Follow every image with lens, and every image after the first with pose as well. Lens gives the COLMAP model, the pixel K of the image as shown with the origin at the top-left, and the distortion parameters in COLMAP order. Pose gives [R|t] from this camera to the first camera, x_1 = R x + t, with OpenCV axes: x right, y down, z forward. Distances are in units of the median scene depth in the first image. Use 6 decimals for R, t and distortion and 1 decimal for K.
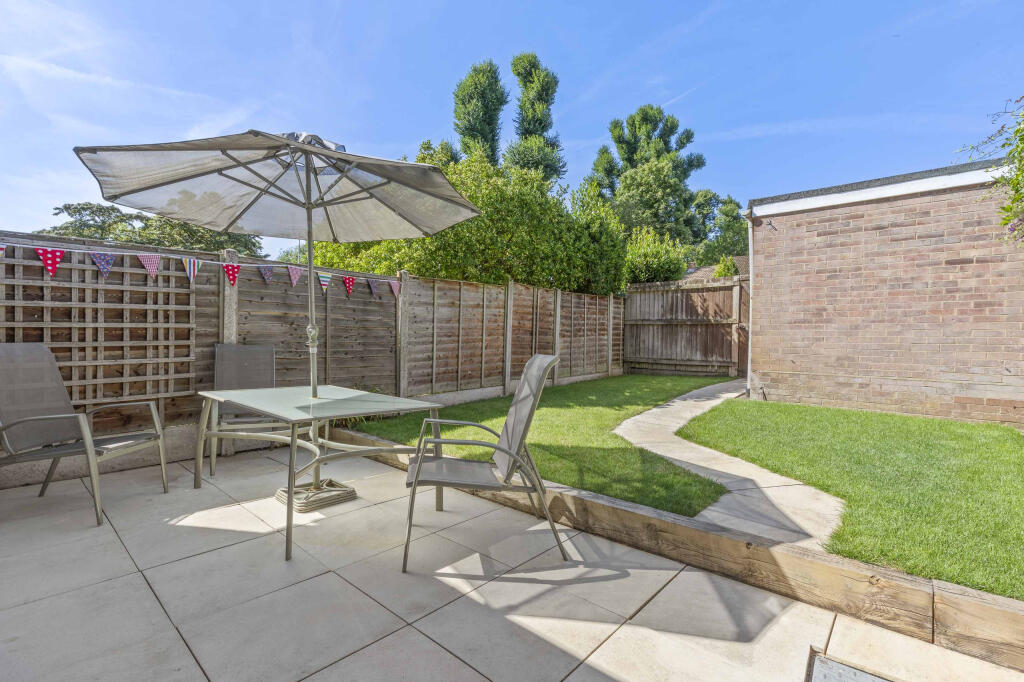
lens RADIAL K [[459.7, 0, 512.5], [0, 459.7, 348.6], [0, 0, 1]] dist [0.000241, 0.000192]
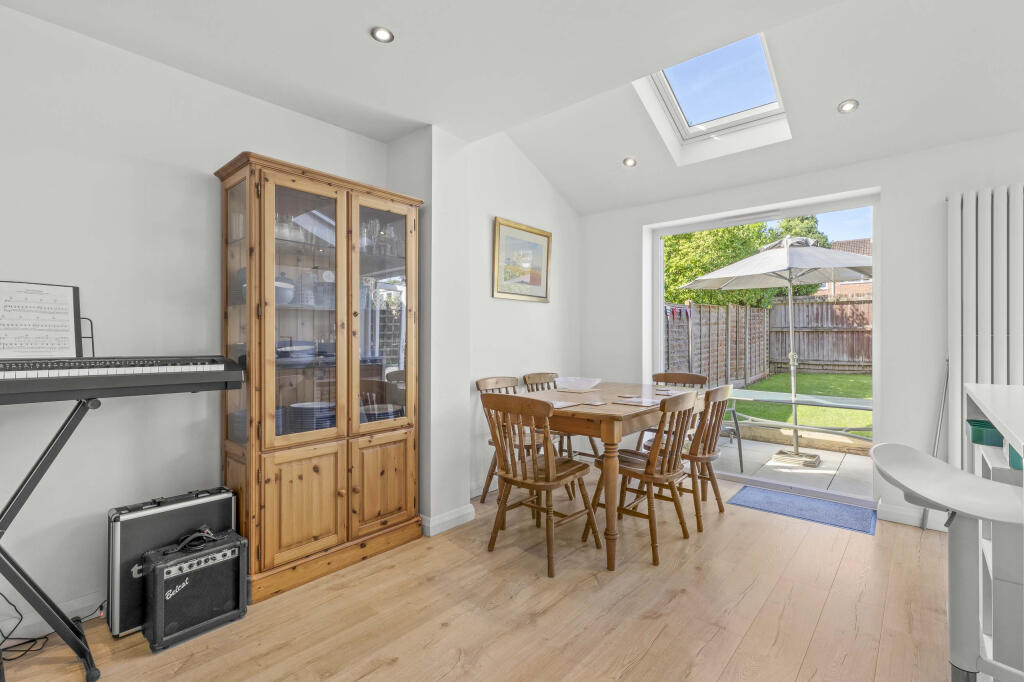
lens RADIAL K [[466.4, 0, 511.8], [0, 466.4, 336.7], [0, 0, 1]] dist [-0.000360, -0.000051]
pose [[0.999634, -0.016194, 0.021668, -0.846790], [0.016545, 0.999733, -0.016109, -0.055742], [-0.021401, 0.016462, 0.999635, -0.357189]]
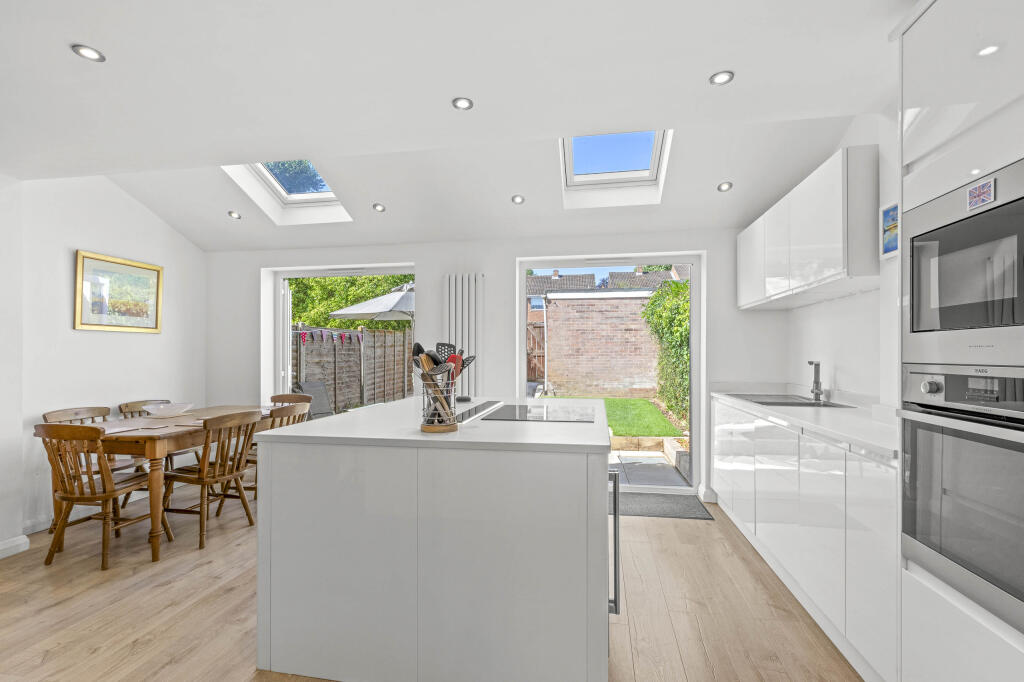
lens RADIAL K [[463.8, 0, 511.7], [0, 463.8, 354.6], [0, 0, 1]] dist [0.001241, 0.000263]
pose [[0.845901, -0.020547, 0.532944, -0.687918], [0.023881, 0.999715, 0.000638, -0.071458], [-0.532805, 0.012187, 0.846150, -0.585781]]
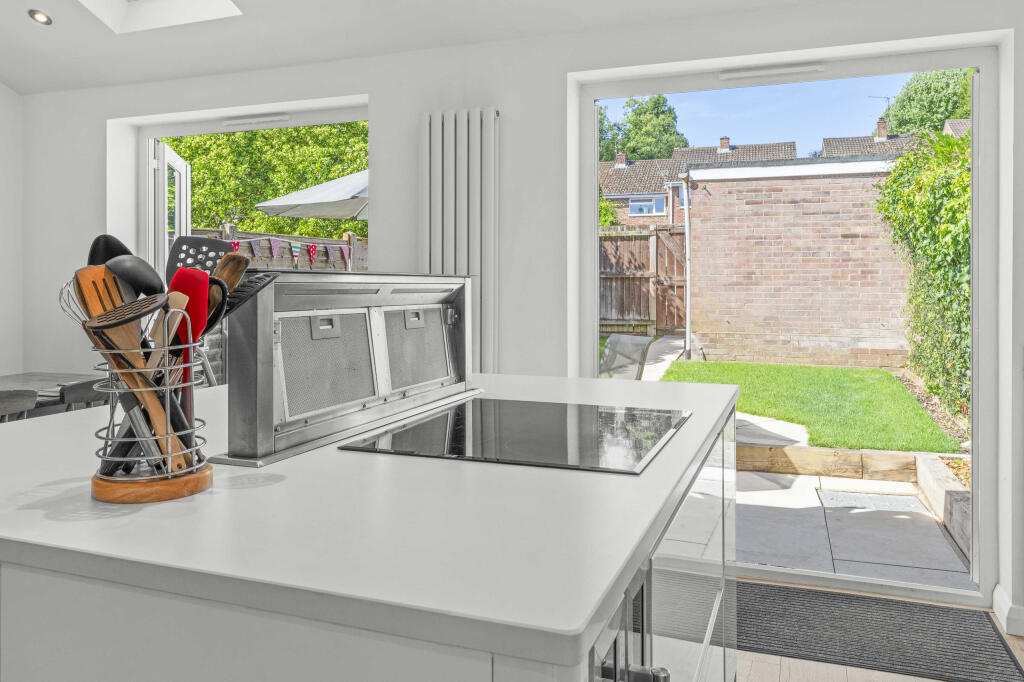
lens RADIAL K [[768.1, 0, 512.5], [0, 768.1, 279.9], [0, 0, 1]] dist [0.000573, -0.006060]
pose [[0.928145, -0.016230, 0.371865, -0.532976], [0.021314, 0.999727, -0.009567, -0.066000], [-0.371608, 0.016805, 0.928238, -0.476826]]
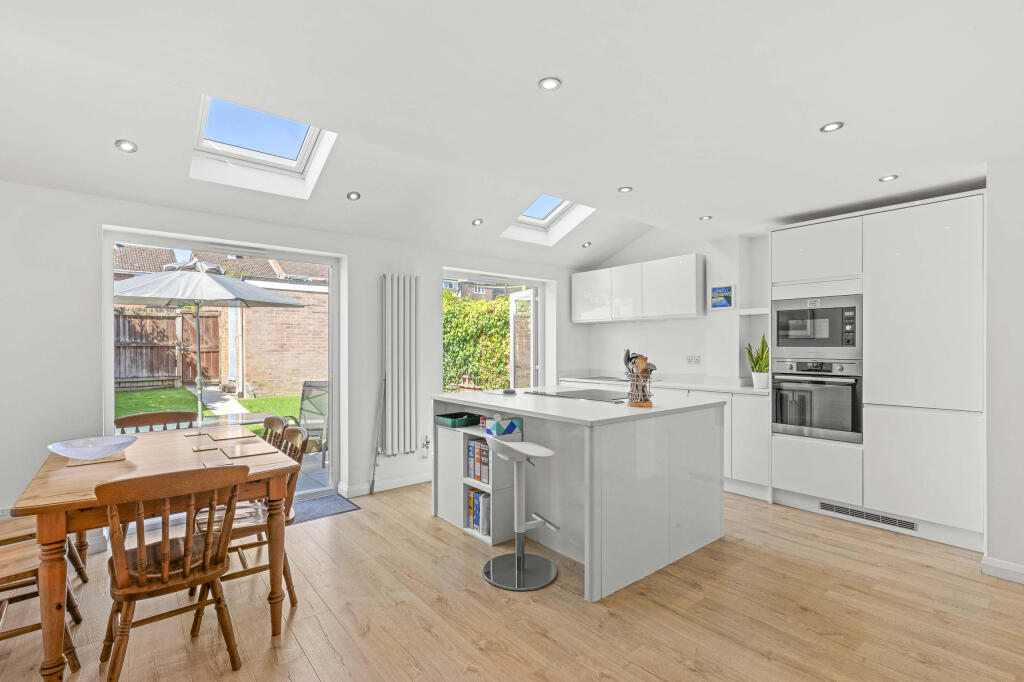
lens RADIAL K [[471.5, 0, 508.5], [0, 471.5, 345.8], [0, 0, 1]] dist [0.000738, 0.000096]
pose [[0.143699, -0.017098, 0.989474, -1.123978], [0.015905, 0.999762, 0.014966, -0.097021], [-0.989494, 0.013587, 0.143937, -0.178478]]
